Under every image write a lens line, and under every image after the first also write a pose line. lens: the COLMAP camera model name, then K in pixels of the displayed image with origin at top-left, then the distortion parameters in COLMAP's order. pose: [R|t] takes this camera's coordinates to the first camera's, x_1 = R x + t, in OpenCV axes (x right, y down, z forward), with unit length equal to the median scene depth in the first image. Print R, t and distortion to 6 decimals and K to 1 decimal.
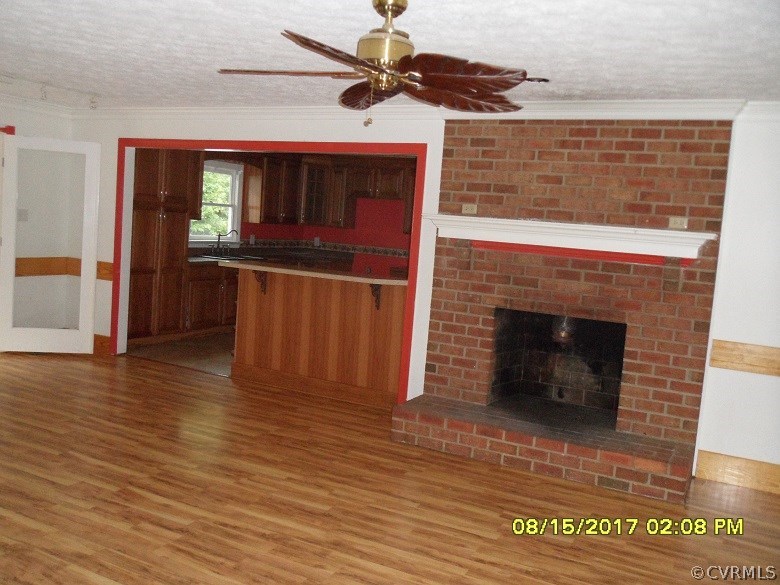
lens RADIAL K [[723.9, 0, 389.9], [0, 723.9, 284.7], [0, 0, 1]] dist [-0.022721, -0.003351]
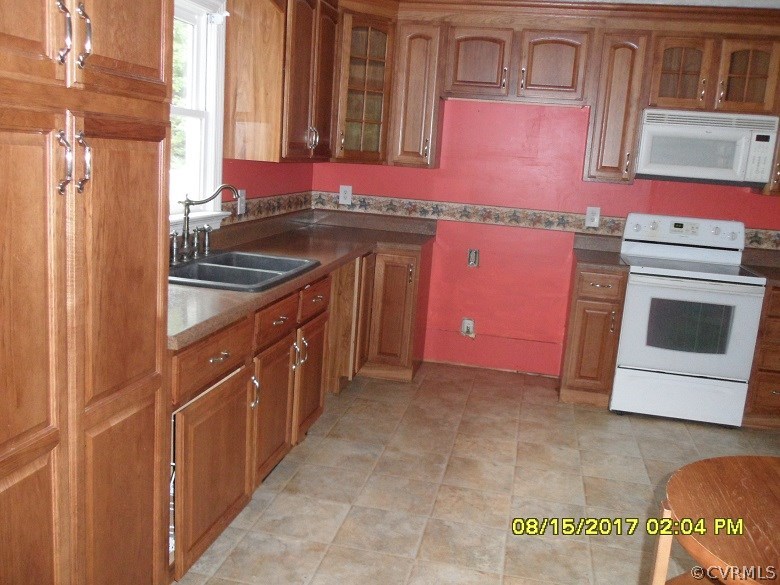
lens RADIAL K [[723.9, 0, 389.9], [0, 723.9, 284.7], [0, 0, 1]] dist [-0.022721, -0.003351]
pose [[0.962954, -0.058746, 0.263189, -0.402048], [0.028746, 0.992784, 0.116422, -0.112620], [-0.268129, -0.104543, 0.957694, 1.091371]]
